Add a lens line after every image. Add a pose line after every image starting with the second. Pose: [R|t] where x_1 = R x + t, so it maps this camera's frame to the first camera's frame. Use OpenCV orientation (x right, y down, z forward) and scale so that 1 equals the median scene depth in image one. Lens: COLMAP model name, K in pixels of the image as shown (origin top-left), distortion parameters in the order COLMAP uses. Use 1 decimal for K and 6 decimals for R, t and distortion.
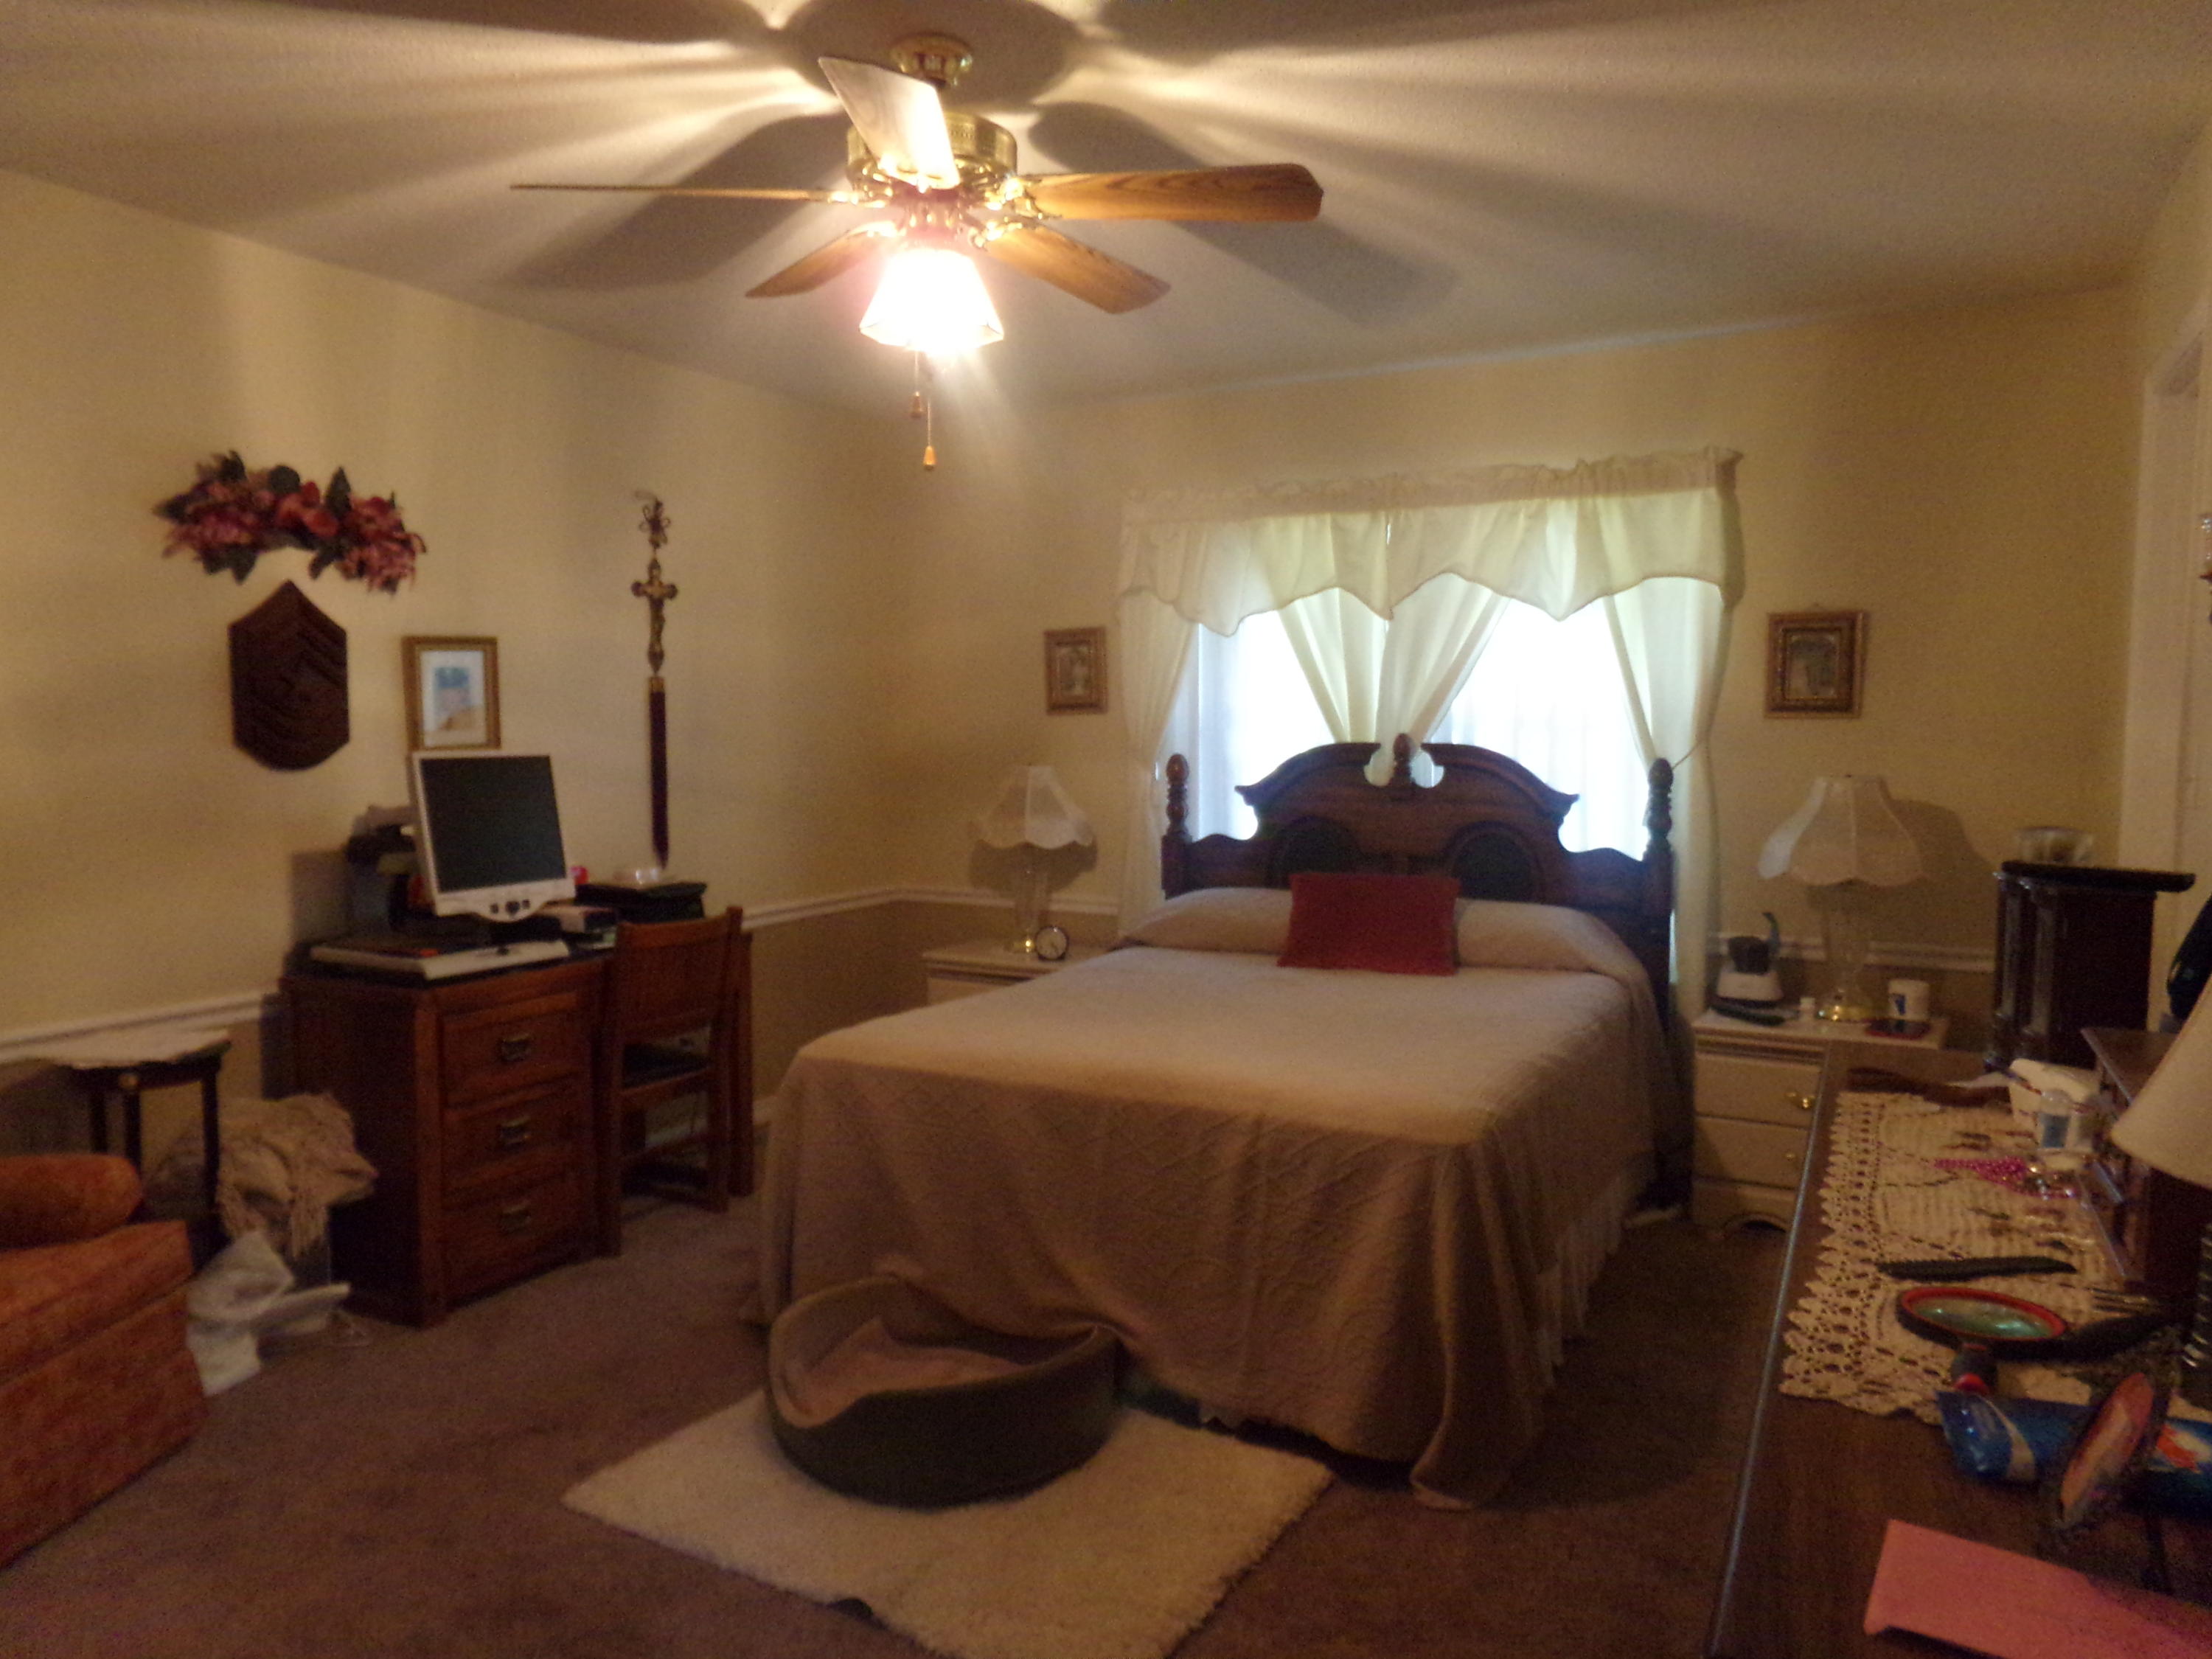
lens RADIAL K [[1482.7, 0, 1095.9], [0, 1482.7, 835.4], [0, 0, 1]] dist [-0.104053, 0.121835]
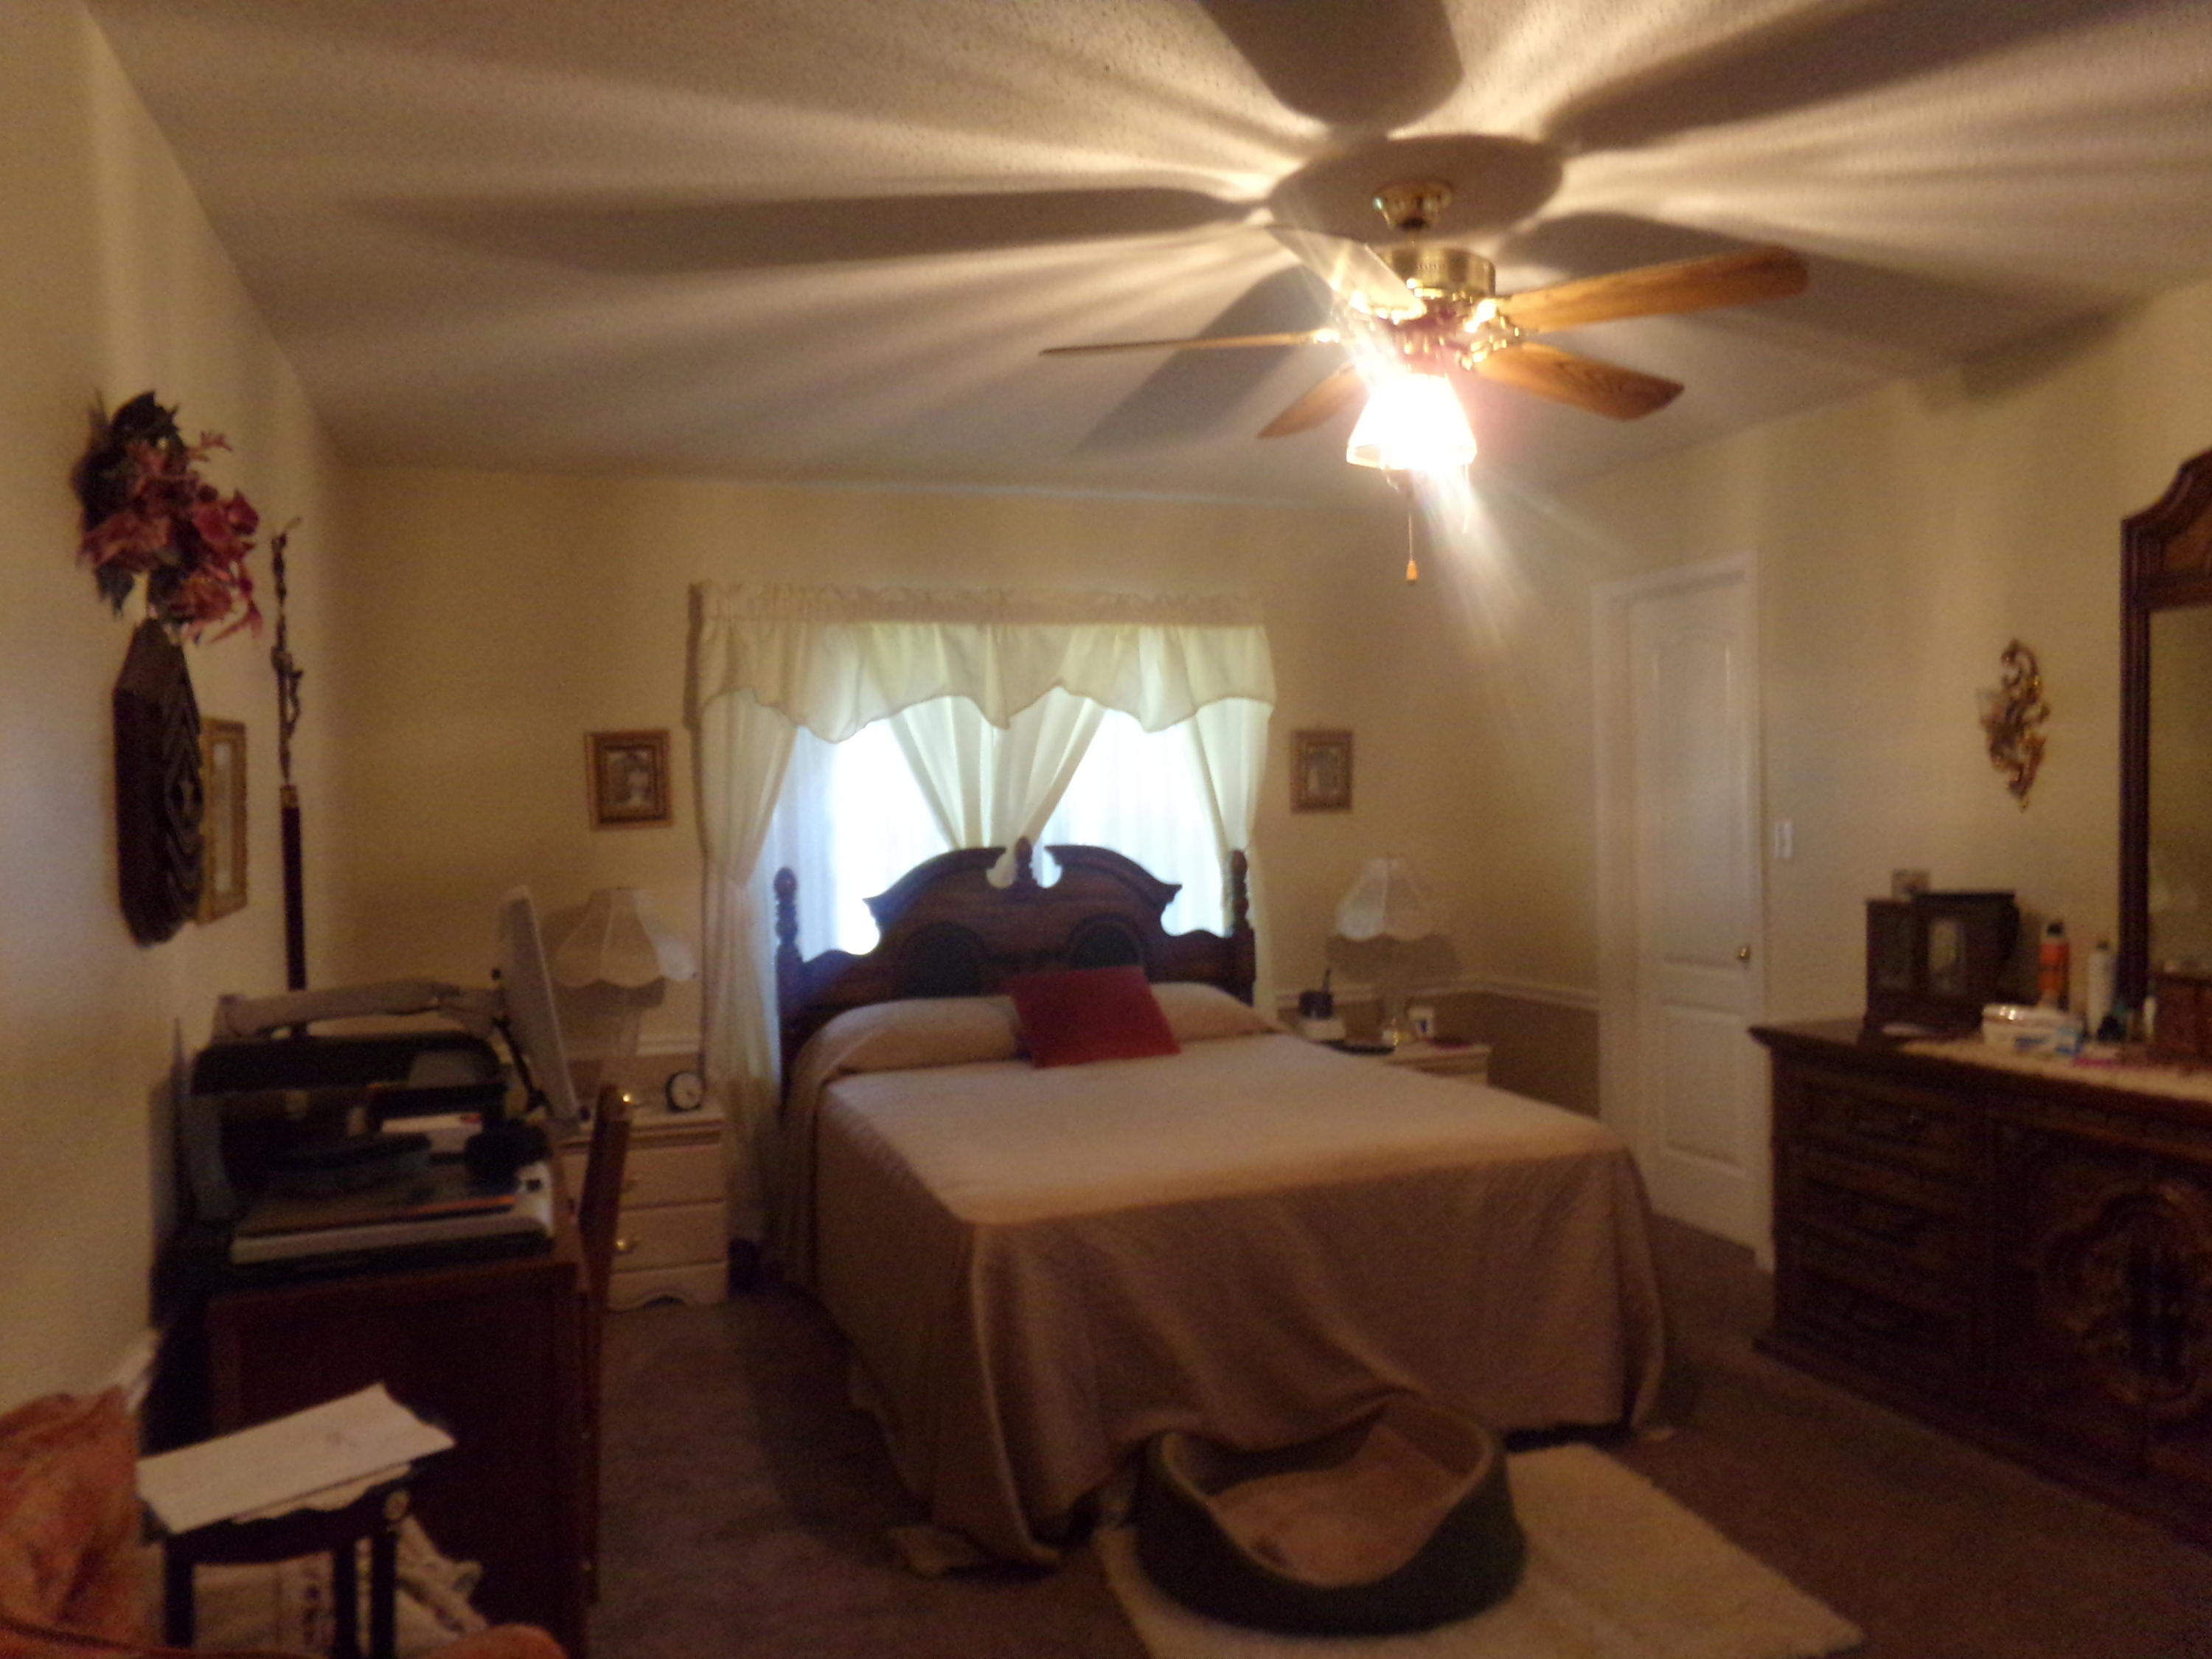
lens RADIAL K [[1482.7, 0, 1095.9], [0, 1482.7, 835.4], [0, 0, 1]] dist [-0.104053, 0.121835]
pose [[0.691639, -0.029278, 0.721650, -0.528703], [0.081599, 0.995948, -0.037798, -0.026120], [-0.717619, 0.085028, 0.691226, 0.236894]]
